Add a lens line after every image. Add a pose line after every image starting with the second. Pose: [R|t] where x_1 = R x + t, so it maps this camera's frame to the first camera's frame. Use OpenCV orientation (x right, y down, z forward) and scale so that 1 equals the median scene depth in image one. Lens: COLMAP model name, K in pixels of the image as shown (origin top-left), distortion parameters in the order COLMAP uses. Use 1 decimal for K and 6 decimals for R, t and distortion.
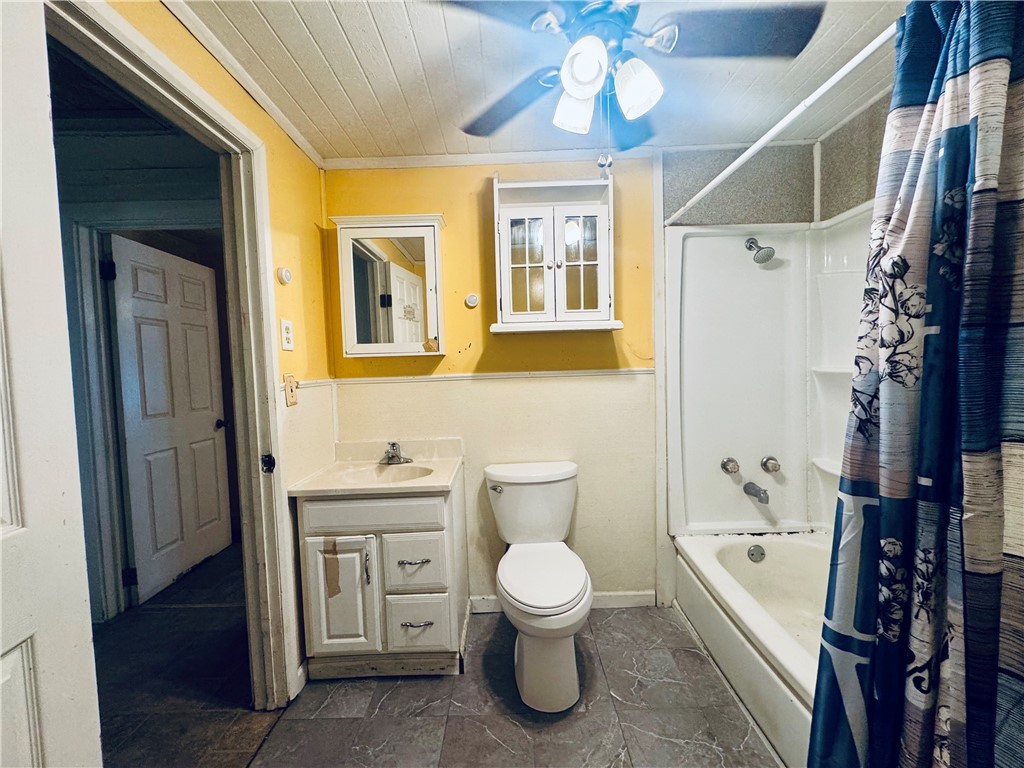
lens RADIAL K [[410.0, 0, 511.1], [0, 410.0, 384.1], [0, 0, 1]] dist [-0.005632, 0.000395]
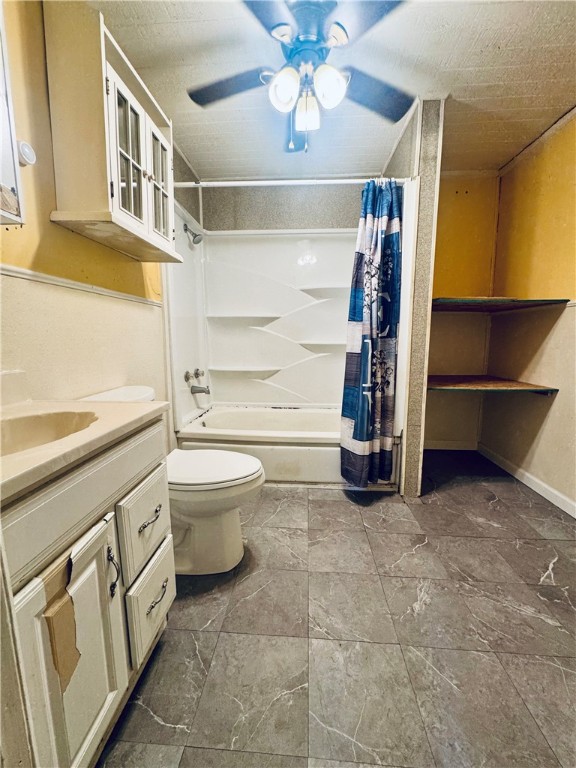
lens RADIAL K [[307.5, 0, 288.0], [0, 307.5, 384.0], [0, 0, 1]] dist [-0.005632, 0.000395]
pose [[0.068140, -0.116542, 0.990846, -0.723932], [0.046657, 0.992440, 0.113521, 0.148669], [-0.996584, 0.038494, 0.073063, 0.705459]]
